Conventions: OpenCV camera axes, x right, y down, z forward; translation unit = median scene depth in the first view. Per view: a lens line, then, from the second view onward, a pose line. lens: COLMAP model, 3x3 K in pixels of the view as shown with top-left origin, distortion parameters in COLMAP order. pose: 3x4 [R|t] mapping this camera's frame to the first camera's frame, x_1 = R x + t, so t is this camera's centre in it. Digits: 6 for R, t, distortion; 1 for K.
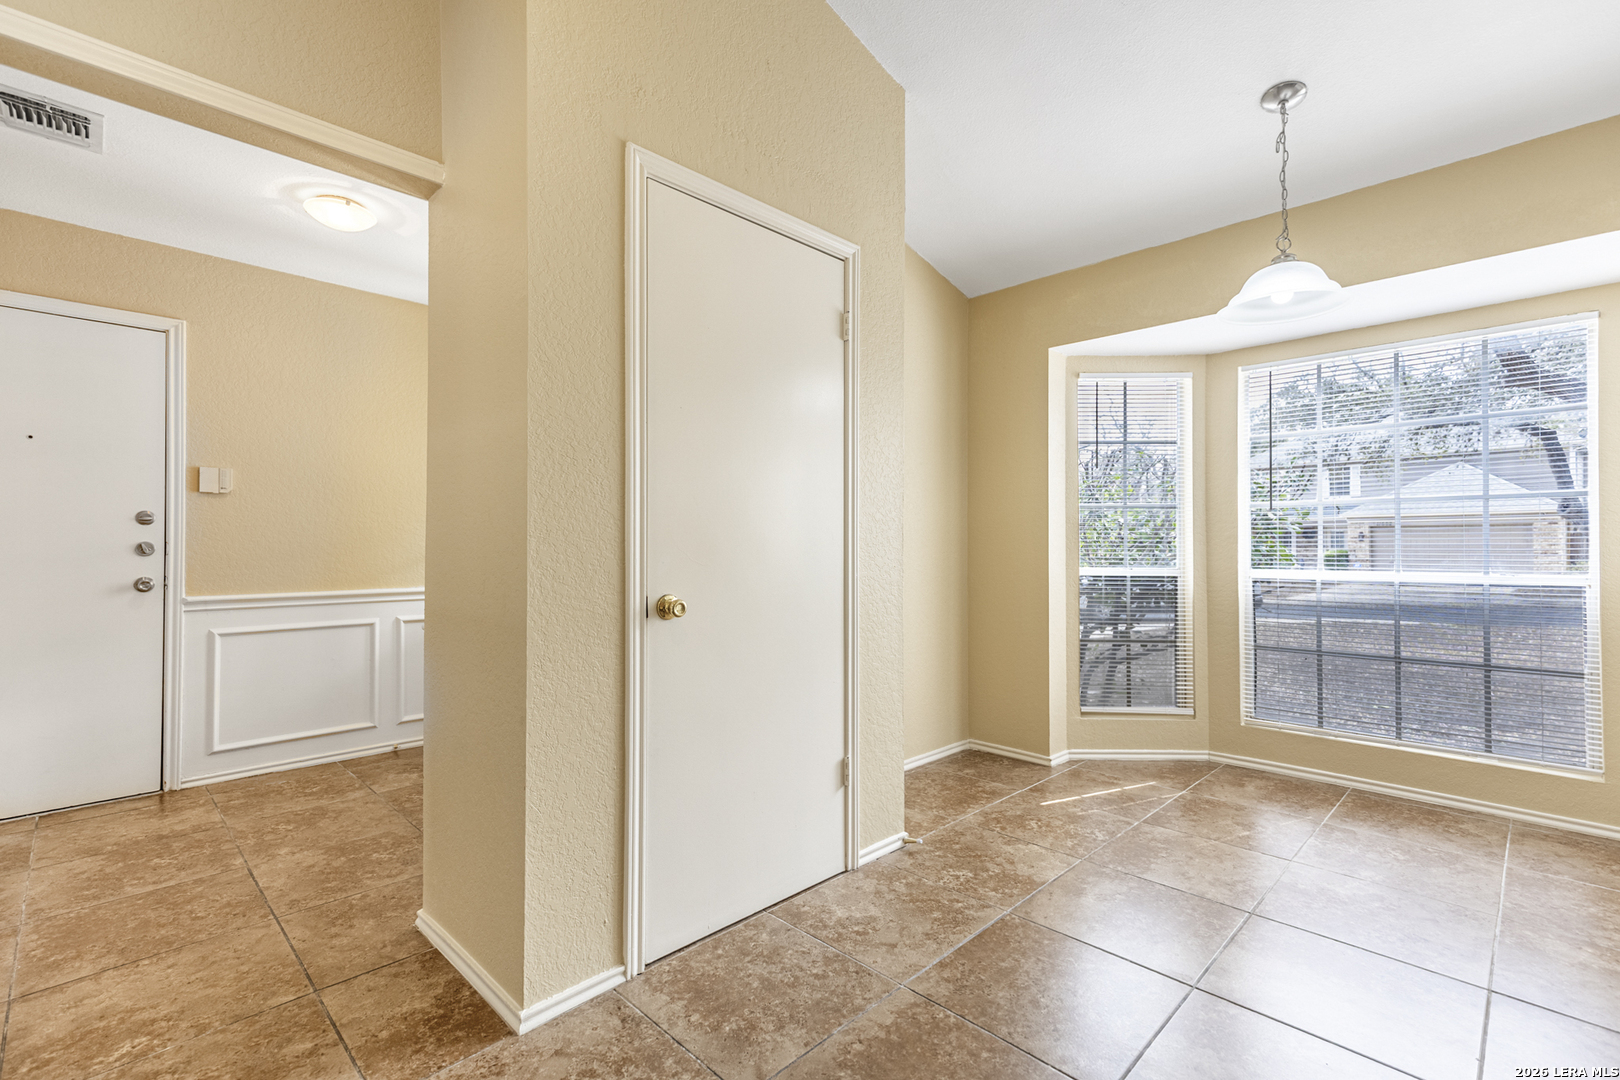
lens RADIAL K [[731.2, 0, 803.9], [0, 731.2, 538.3], [0, 0, 1]] dist [0.007351, -0.002496]
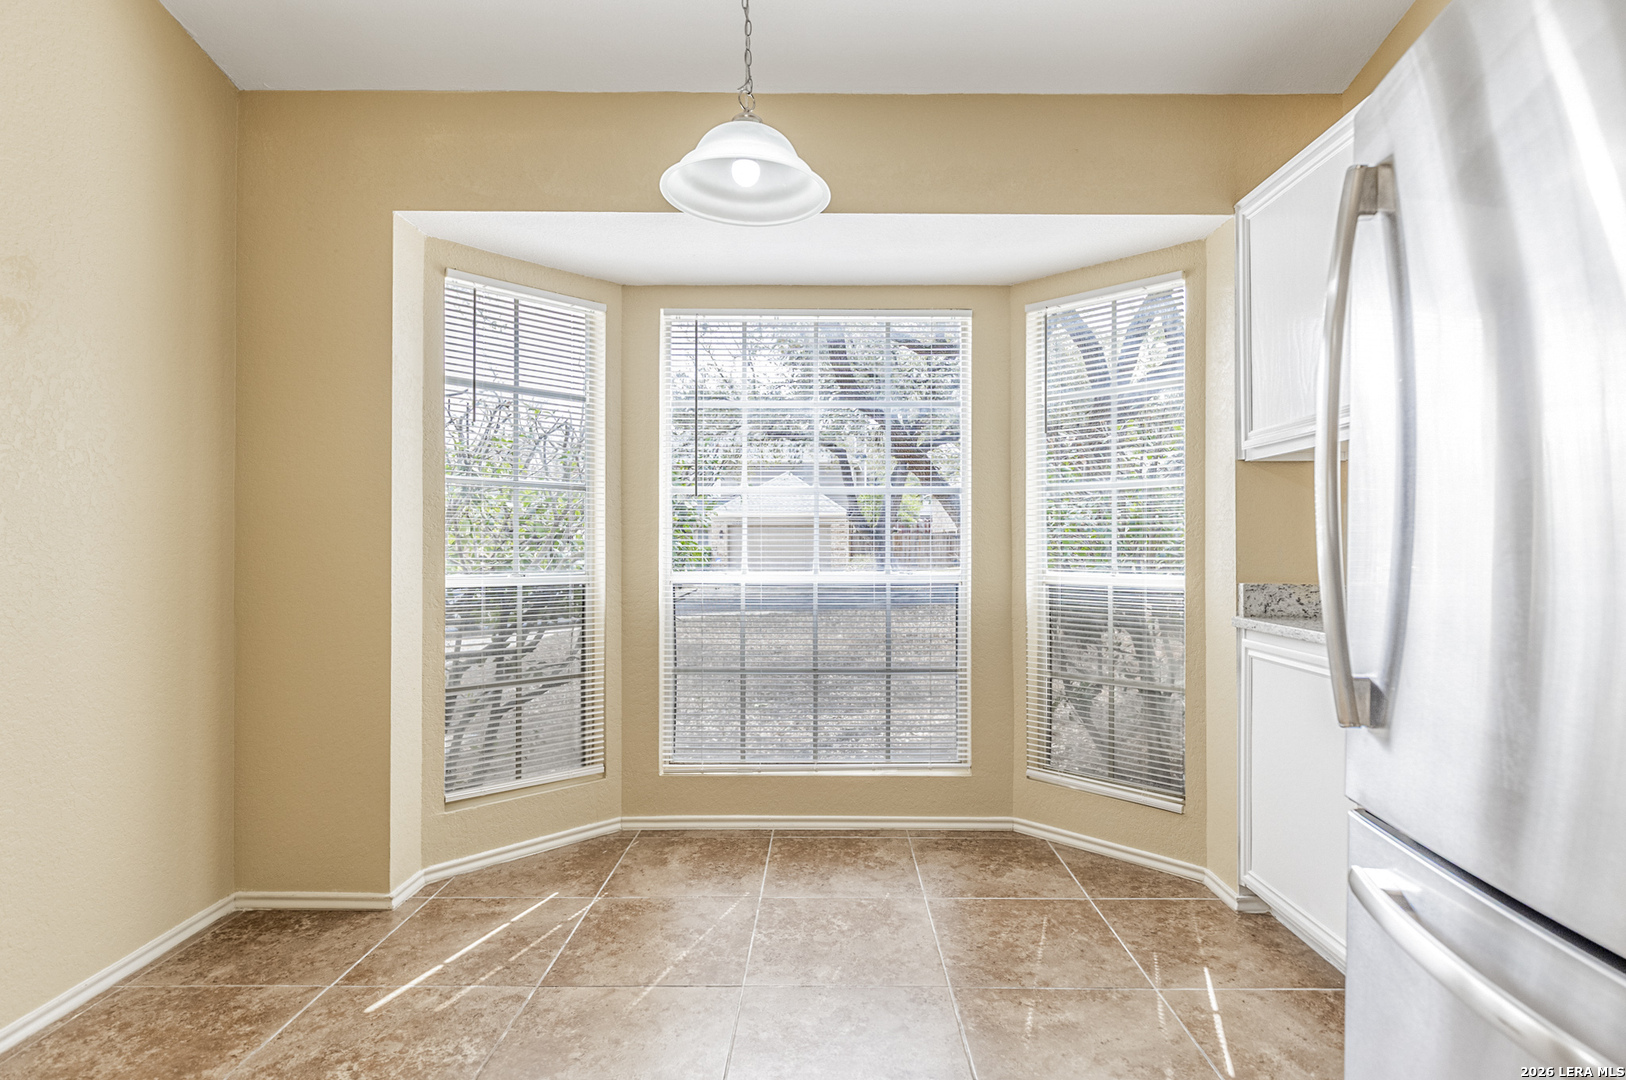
lens RADIAL K [[842.8, 0, 812.4], [0, 842.8, 542.4], [0, 0, 1]] dist [0.019808, -0.000709]
pose [[0.724925, 0.002597, 0.688823, 0.106994], [-0.010004, 0.999927, 0.006758, 0.003816], [-0.688756, -0.011790, 0.724898, 0.262392]]
